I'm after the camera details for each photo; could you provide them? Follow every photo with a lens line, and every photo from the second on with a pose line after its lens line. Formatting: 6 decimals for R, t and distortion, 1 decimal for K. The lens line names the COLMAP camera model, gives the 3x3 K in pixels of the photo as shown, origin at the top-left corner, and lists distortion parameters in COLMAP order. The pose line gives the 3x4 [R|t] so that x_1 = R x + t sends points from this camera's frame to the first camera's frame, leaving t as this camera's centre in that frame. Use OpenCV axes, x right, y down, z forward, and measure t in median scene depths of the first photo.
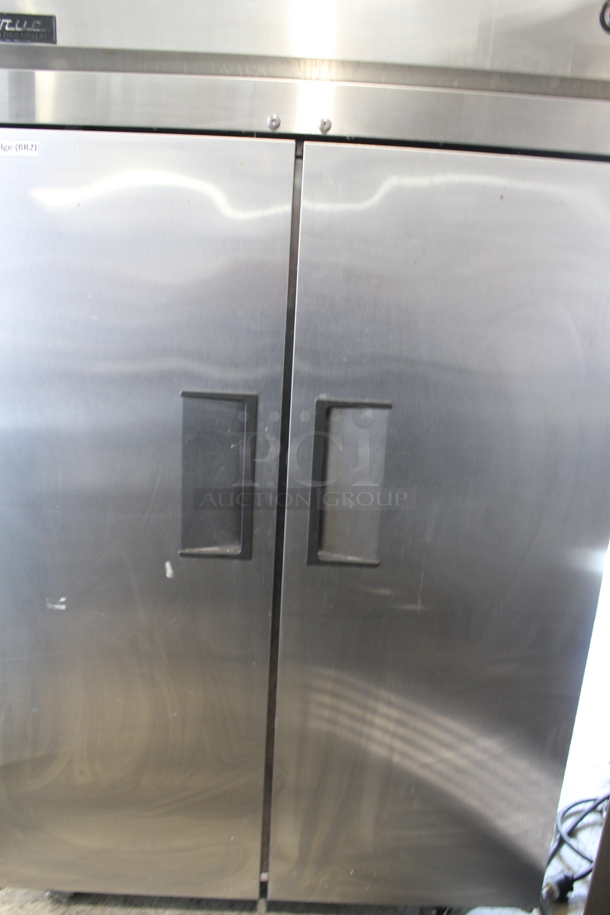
lens RADIAL K [[790.6, 0, 322.7], [0, 790.6, 468.7], [0, 0, 1]] dist [-0.125780, 0.095527]
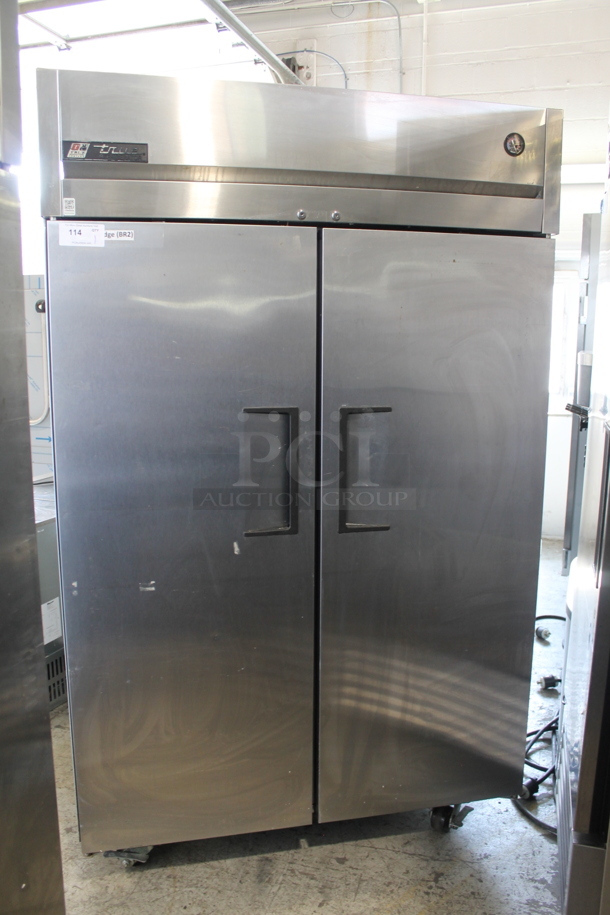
lens RADIAL K [[790.6, 0, 309.6], [0, 790.6, 460.9], [0, 0, 1]] dist [-0.125780, 0.095527]
pose [[0.974210, -0.084900, 0.209063, -0.383088], [0.109267, 0.988140, -0.107891, 0.158658], [-0.197423, 0.127953, 0.971932, -0.347642]]
